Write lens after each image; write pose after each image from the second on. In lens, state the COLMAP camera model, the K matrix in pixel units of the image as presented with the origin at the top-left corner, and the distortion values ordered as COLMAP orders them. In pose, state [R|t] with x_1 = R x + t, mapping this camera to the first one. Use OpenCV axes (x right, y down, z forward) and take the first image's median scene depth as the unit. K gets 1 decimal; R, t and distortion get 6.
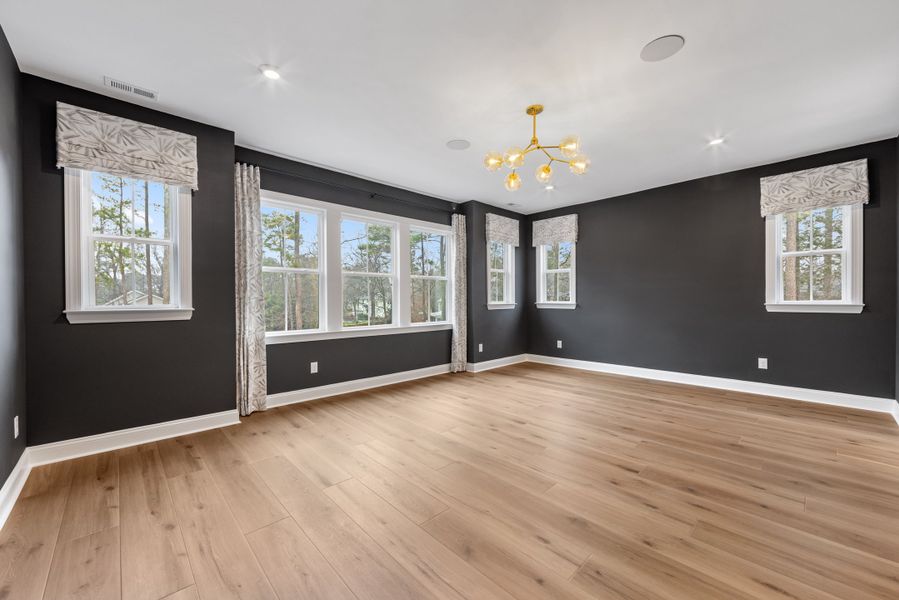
lens RADIAL K [[352.9, 0, 444.9], [0, 352.9, 302.1], [0, 0, 1]] dist [-0.003539, -0.000610]
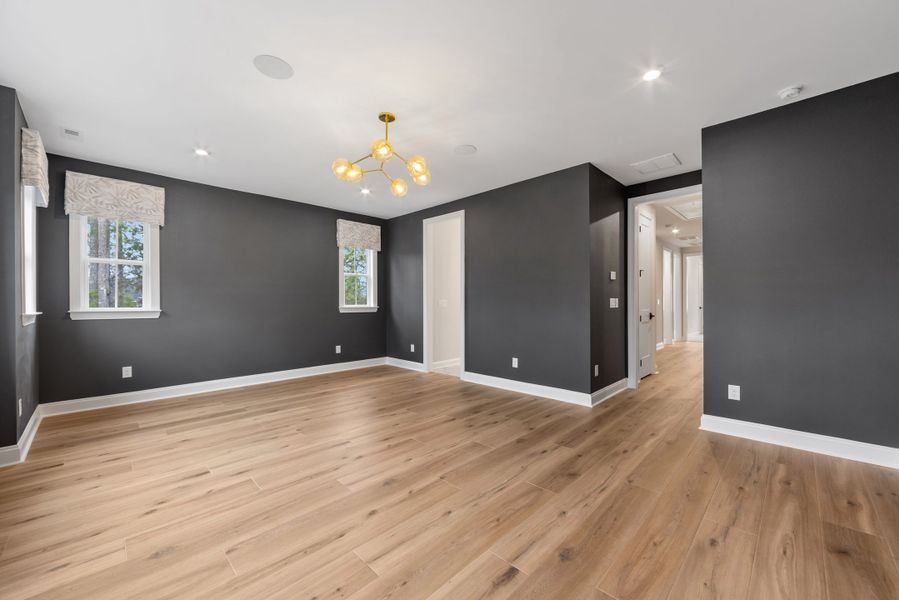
lens RADIAL K [[352.9, 0, 451.2], [0, 352.9, 304.6], [0, 0, 1]] dist [-0.003539, -0.000610]
pose [[-0.040606, -0.003461, 0.999169, -0.598895], [0.011952, 0.999921, 0.003949, -0.005497], [-0.999104, 0.012103, -0.040562, 0.674511]]
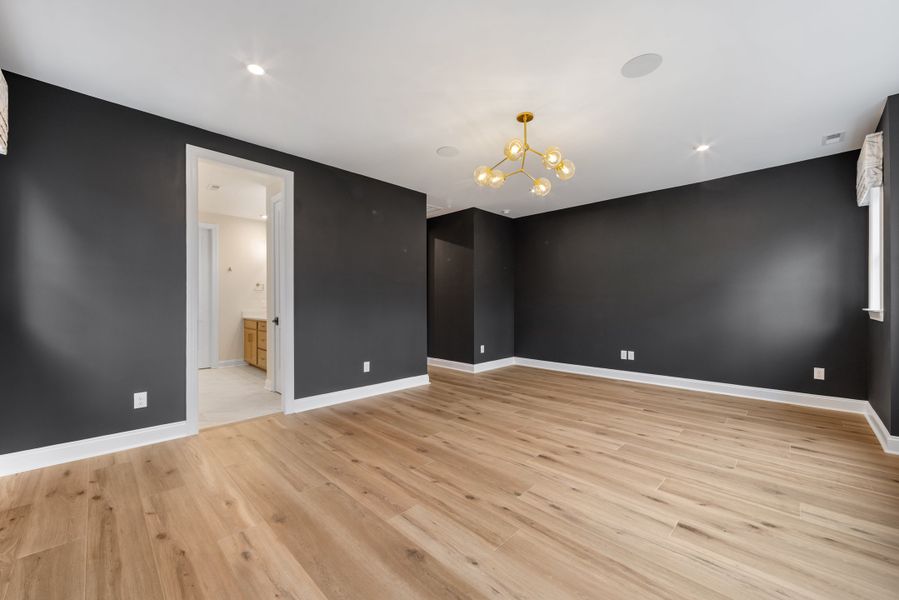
lens RADIAL K [[352.9, 0, 450.3], [0, 352.9, 294.7], [0, 0, 1]] dist [-0.003539, -0.000610]
pose [[-0.999055, 0.004421, -0.043242, 0.405928], [0.005154, 0.999845, -0.016855, -0.009860], [0.043160, -0.017062, -0.998922, 1.579166]]
